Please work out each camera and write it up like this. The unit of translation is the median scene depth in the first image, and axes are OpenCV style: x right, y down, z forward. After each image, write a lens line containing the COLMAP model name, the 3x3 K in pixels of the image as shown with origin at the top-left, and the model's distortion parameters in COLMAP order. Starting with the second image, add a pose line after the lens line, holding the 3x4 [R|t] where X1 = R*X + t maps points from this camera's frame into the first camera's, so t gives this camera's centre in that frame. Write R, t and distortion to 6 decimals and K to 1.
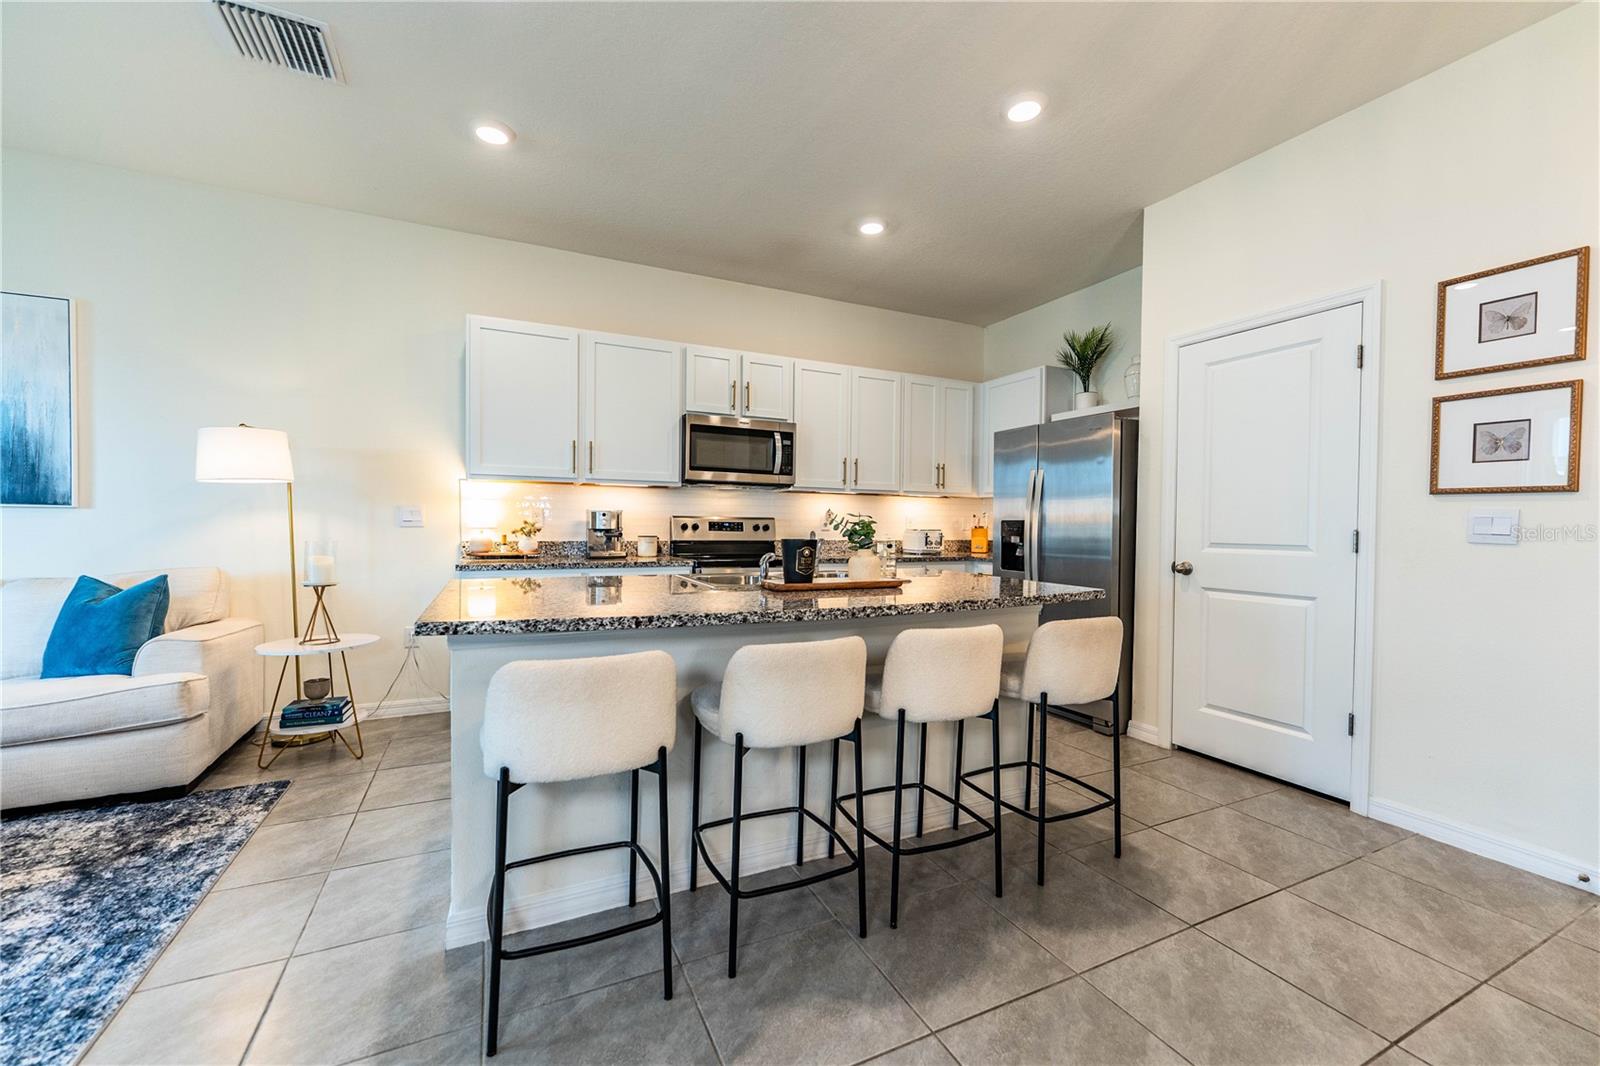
lens RADIAL K [[647.5, 0, 797.5], [0, 647.5, 537.7], [0, 0, 1]] dist [-0.001829, -0.000736]
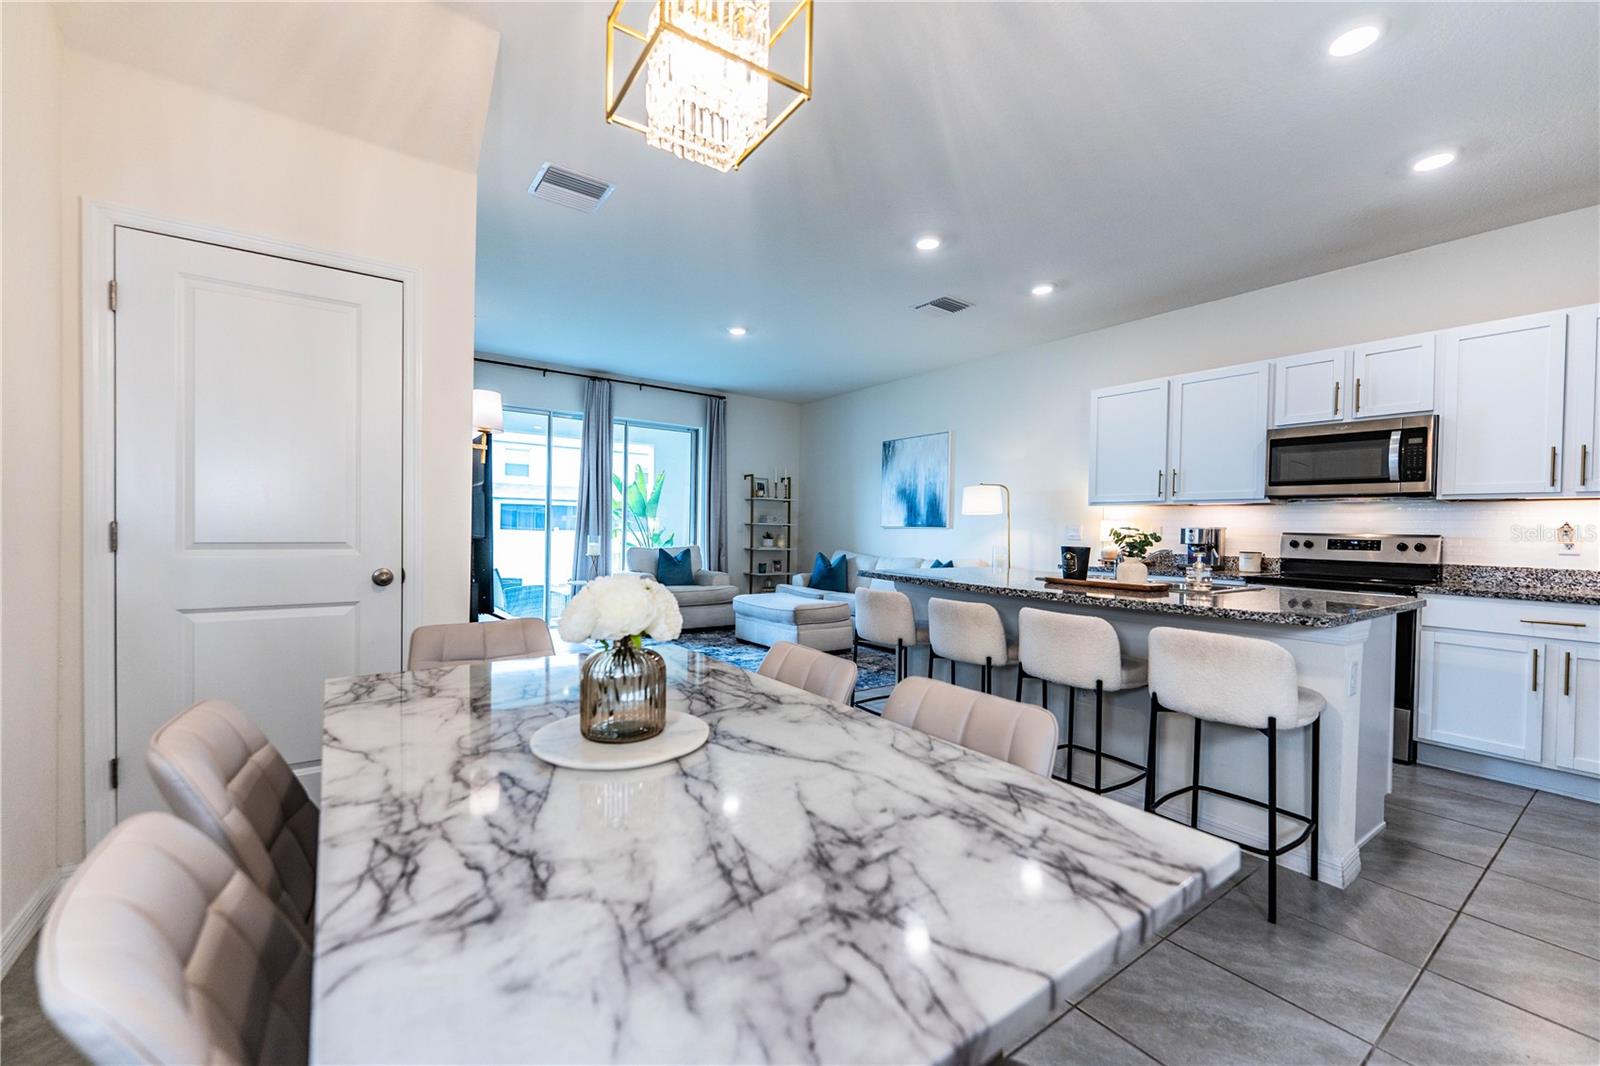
lens RADIAL K [[639.0, 0, 808.2], [0, 639.0, 537.6], [0, 0, 1]] dist [-0.000123, -0.000417]
pose [[0.172250, 0.008623, -0.985016, 0.708984], [-0.037407, 0.999298, 0.002207, -0.001358], [0.984343, 0.036467, 0.172451, 0.144409]]
